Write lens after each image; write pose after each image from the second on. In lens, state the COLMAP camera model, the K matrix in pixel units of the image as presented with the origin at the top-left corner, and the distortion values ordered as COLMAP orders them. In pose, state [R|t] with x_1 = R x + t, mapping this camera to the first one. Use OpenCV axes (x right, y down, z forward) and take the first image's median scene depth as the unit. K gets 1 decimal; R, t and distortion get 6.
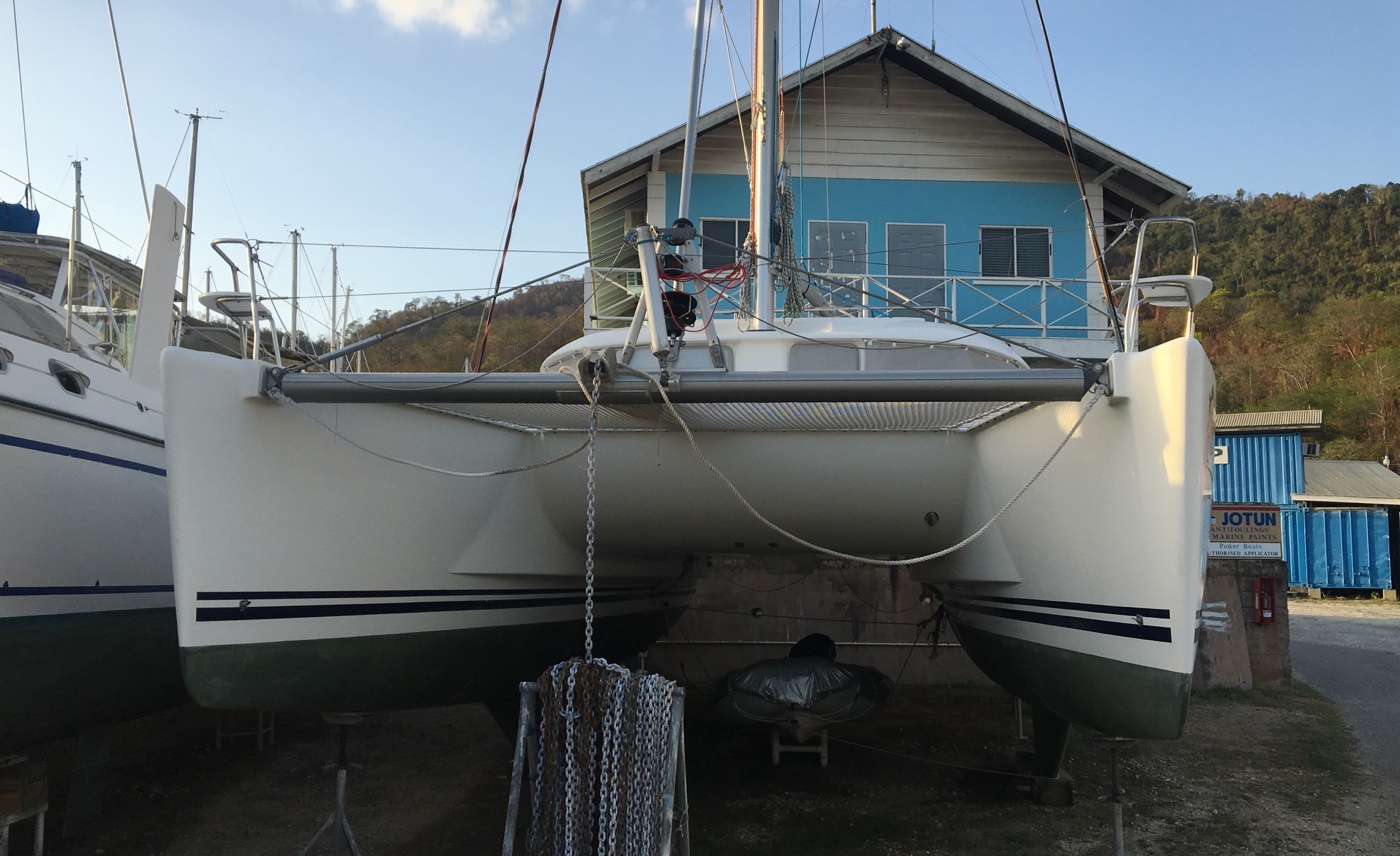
lens RADIAL K [[1262.4, 0, 715.2], [0, 1262.4, 420.4], [0, 0, 1]] dist [0.037681, 0.001617]
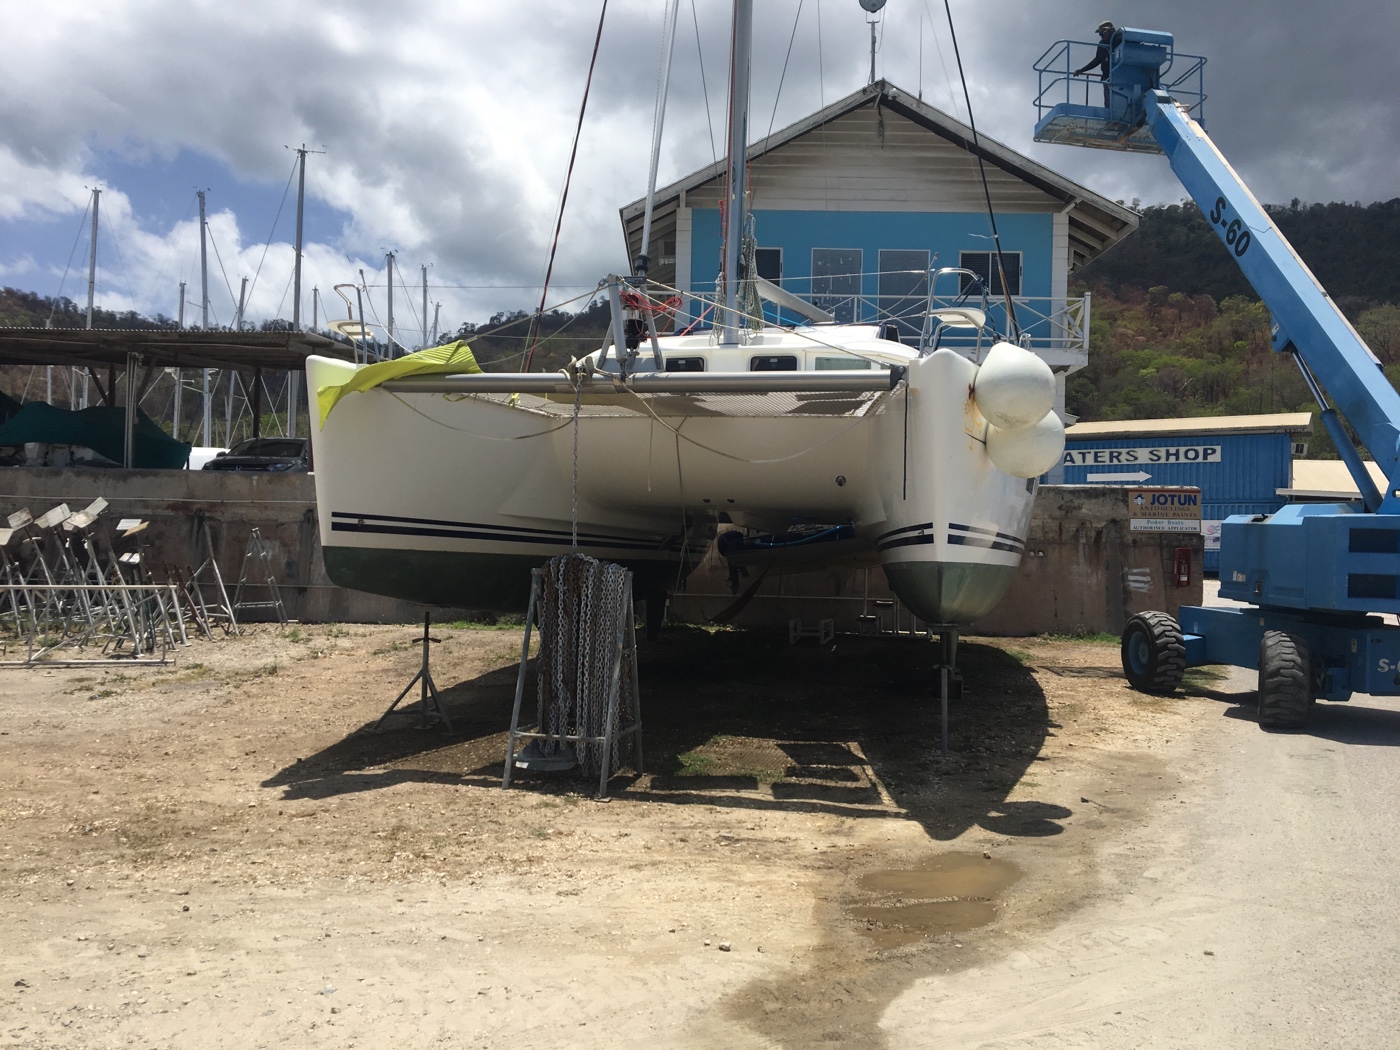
lens RADIAL K [[1169.2, 0, 693.7], [0, 1169.2, 530.9], [0, 0, 1]] dist [0.032117, -0.017931]
pose [[0.997490, 0.008501, -0.070298, 0.045703], [-0.002169, 0.995970, 0.089658, 0.008186], [0.070777, -0.089281, 0.993489, -0.132921]]
